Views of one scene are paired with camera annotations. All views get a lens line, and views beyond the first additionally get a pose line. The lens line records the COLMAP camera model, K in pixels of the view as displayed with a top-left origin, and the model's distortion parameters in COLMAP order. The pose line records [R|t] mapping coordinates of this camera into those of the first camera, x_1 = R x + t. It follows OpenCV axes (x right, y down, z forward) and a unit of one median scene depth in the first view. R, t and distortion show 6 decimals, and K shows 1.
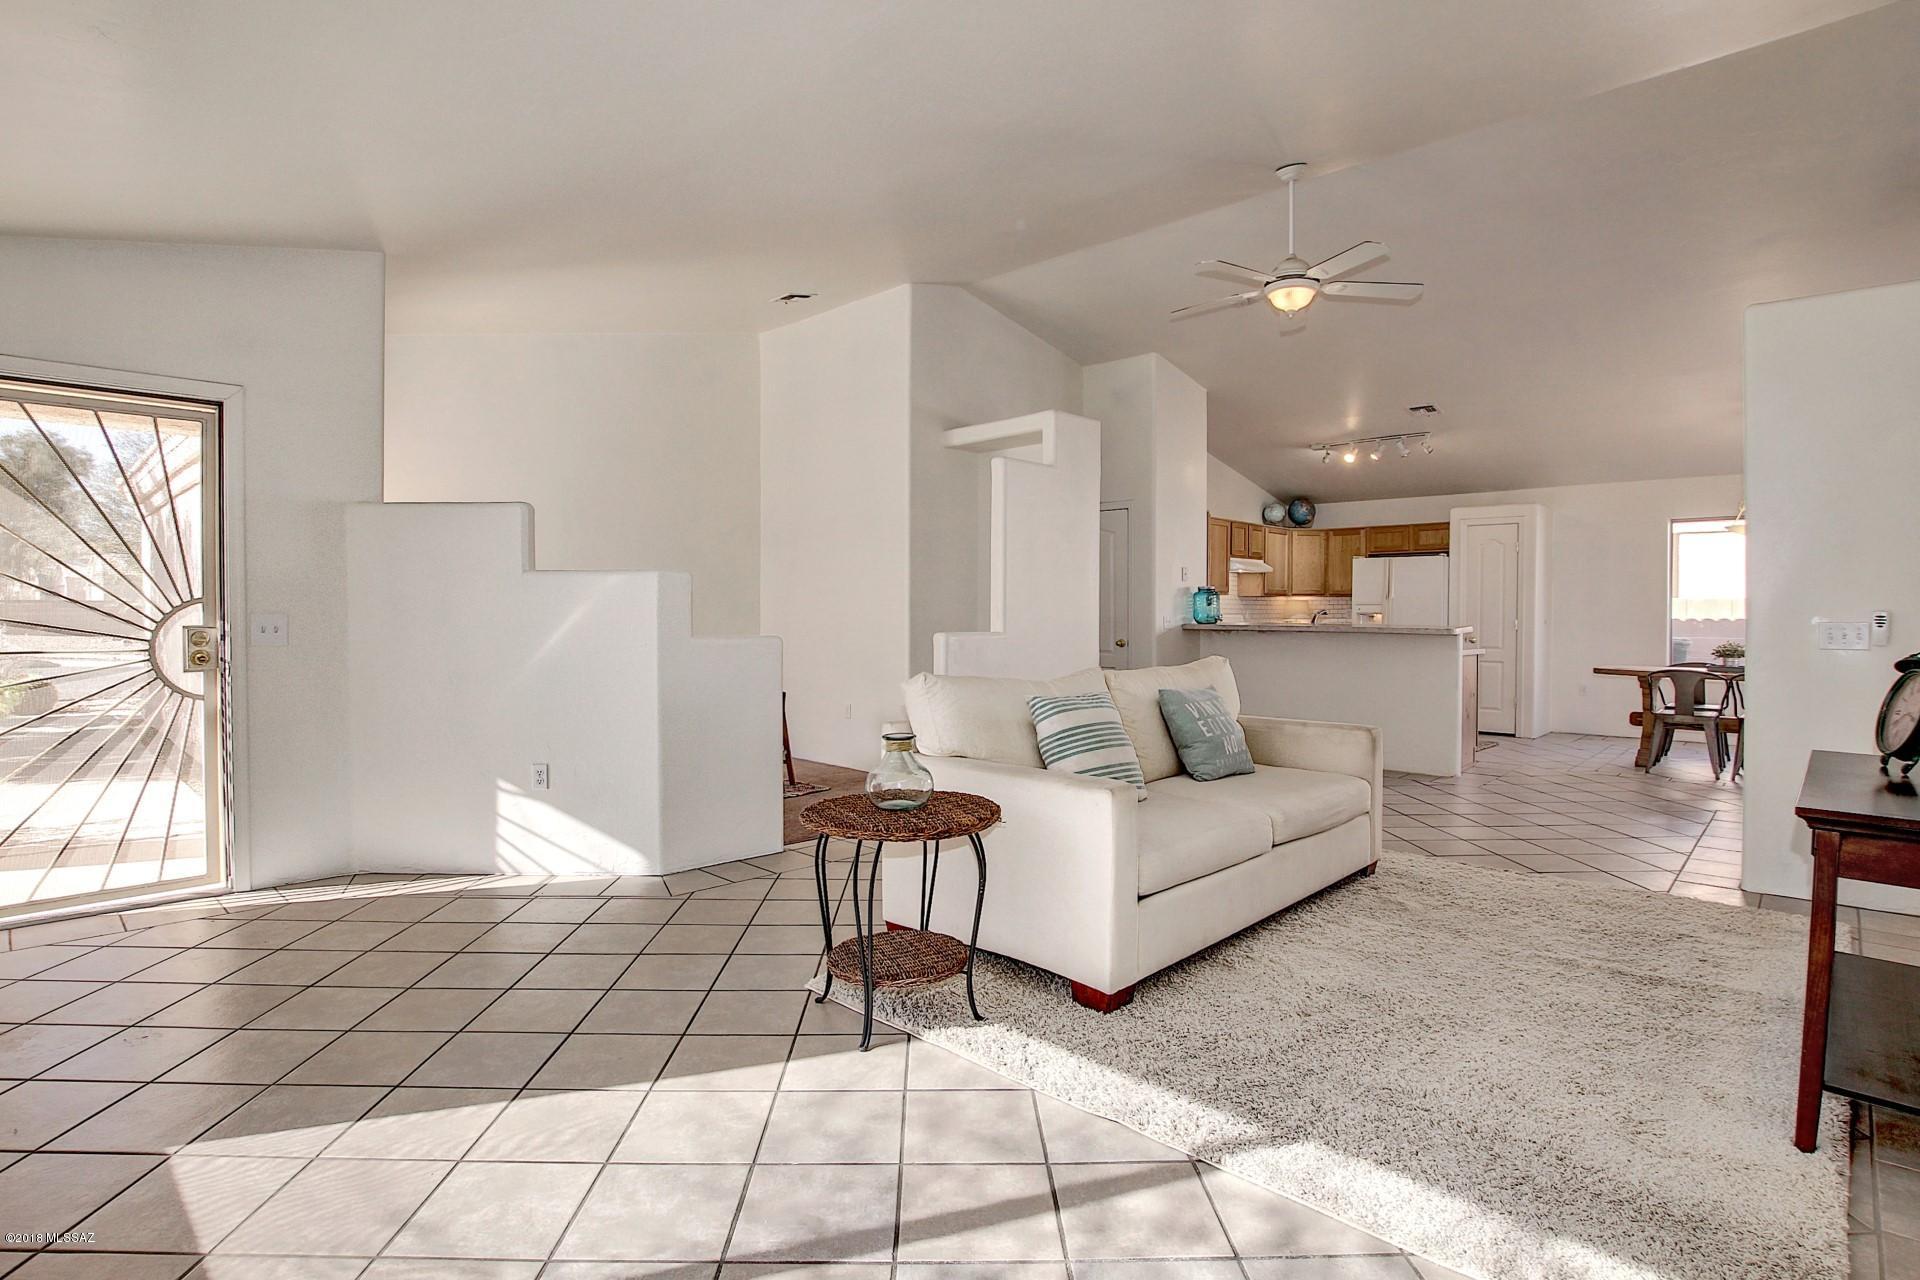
lens RADIAL K [[944.2, 0, 954.5], [0, 944.2, 620.0], [0, 0, 1]] dist [-0.028749, 0.000019]
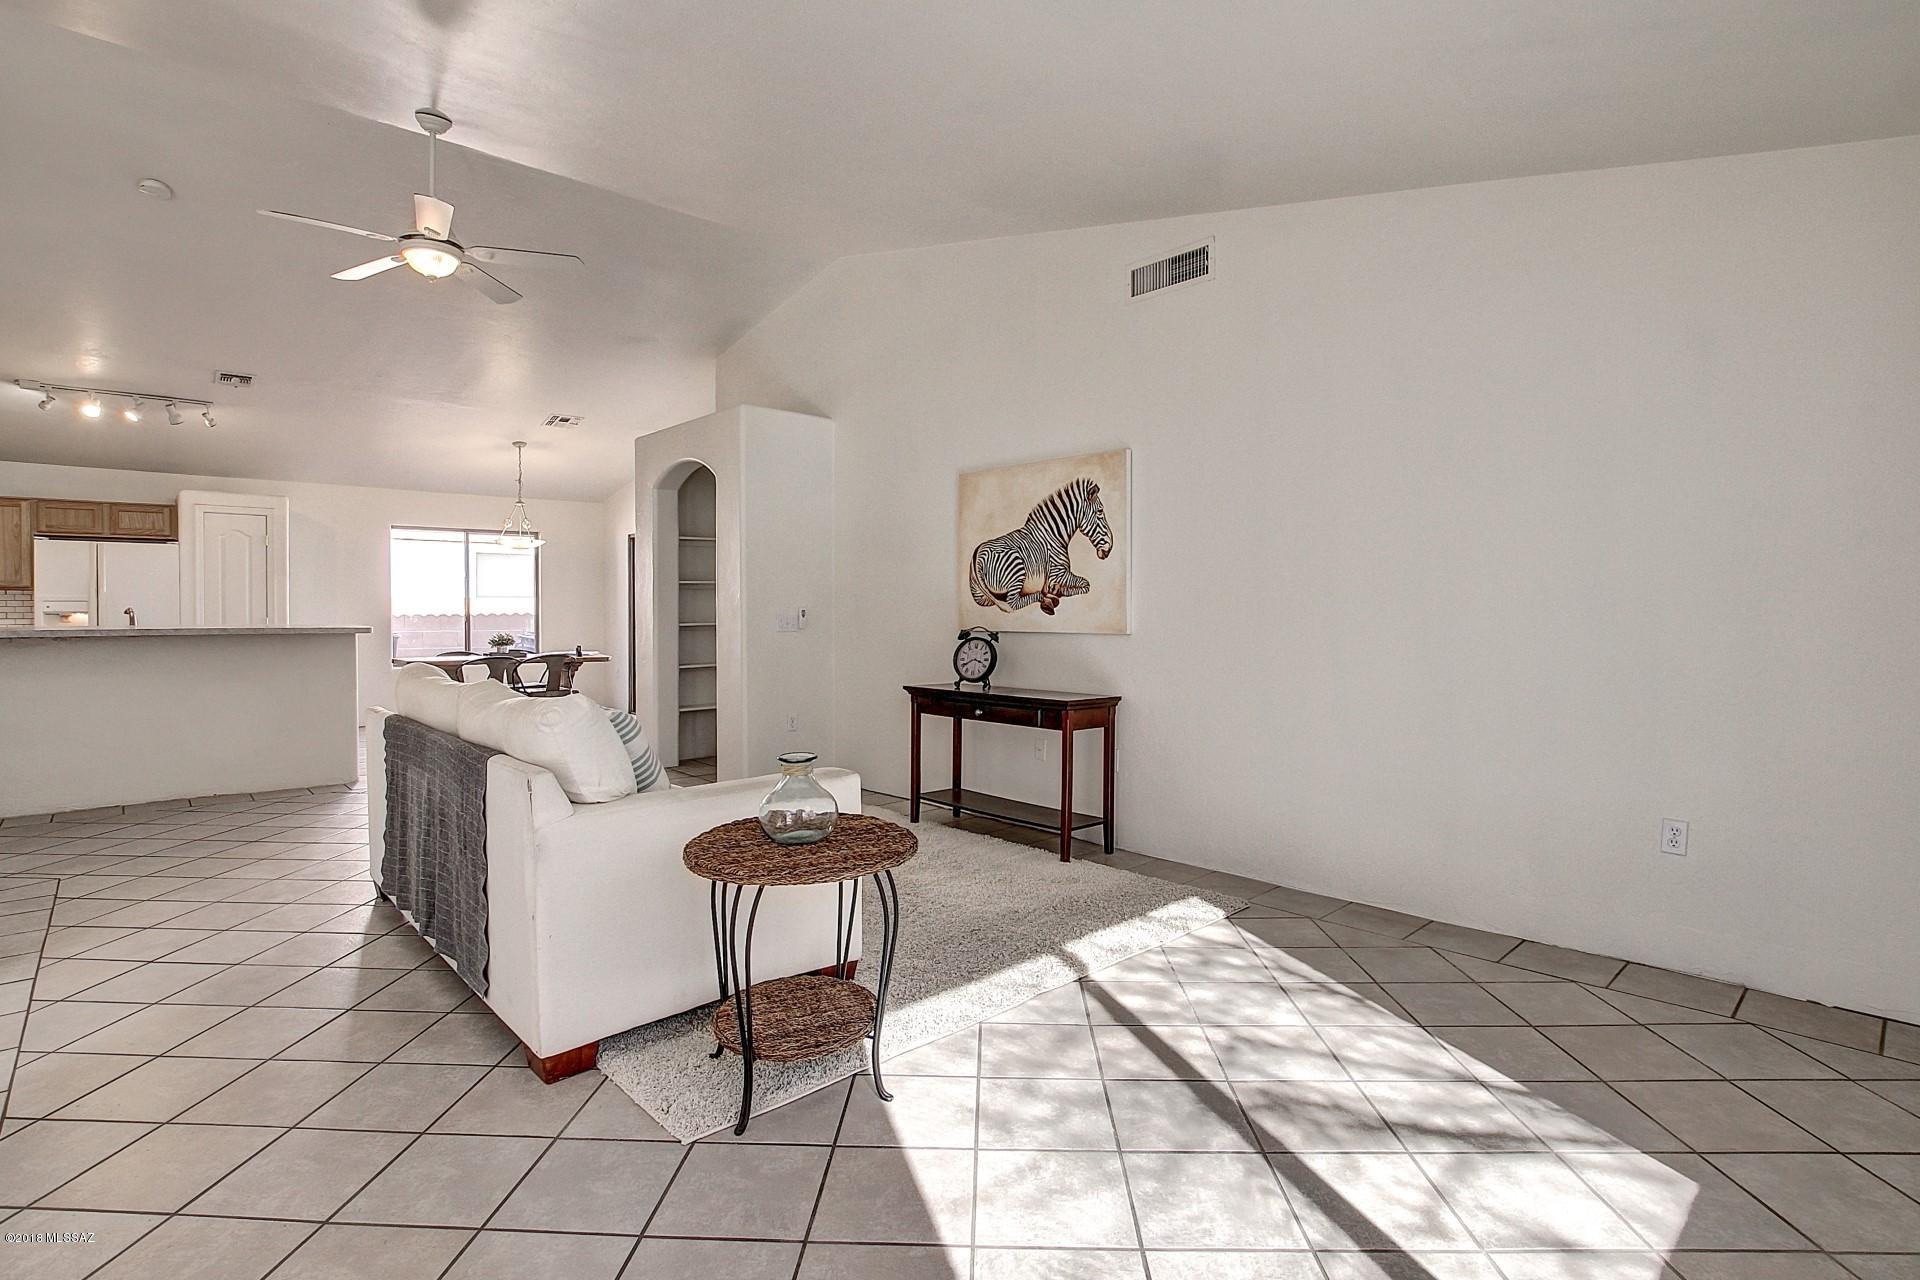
lens RADIAL K [[944.2, 0, 954.5], [0, 944.2, 620.0], [0, 0, 1]] dist [-0.028749, 0.000019]
pose [[0.059431, -0.019593, 0.998040, -0.292696], [0.013582, 0.999731, 0.018817, -0.007079], [-0.998140, 0.012437, 0.059682, 0.260295]]
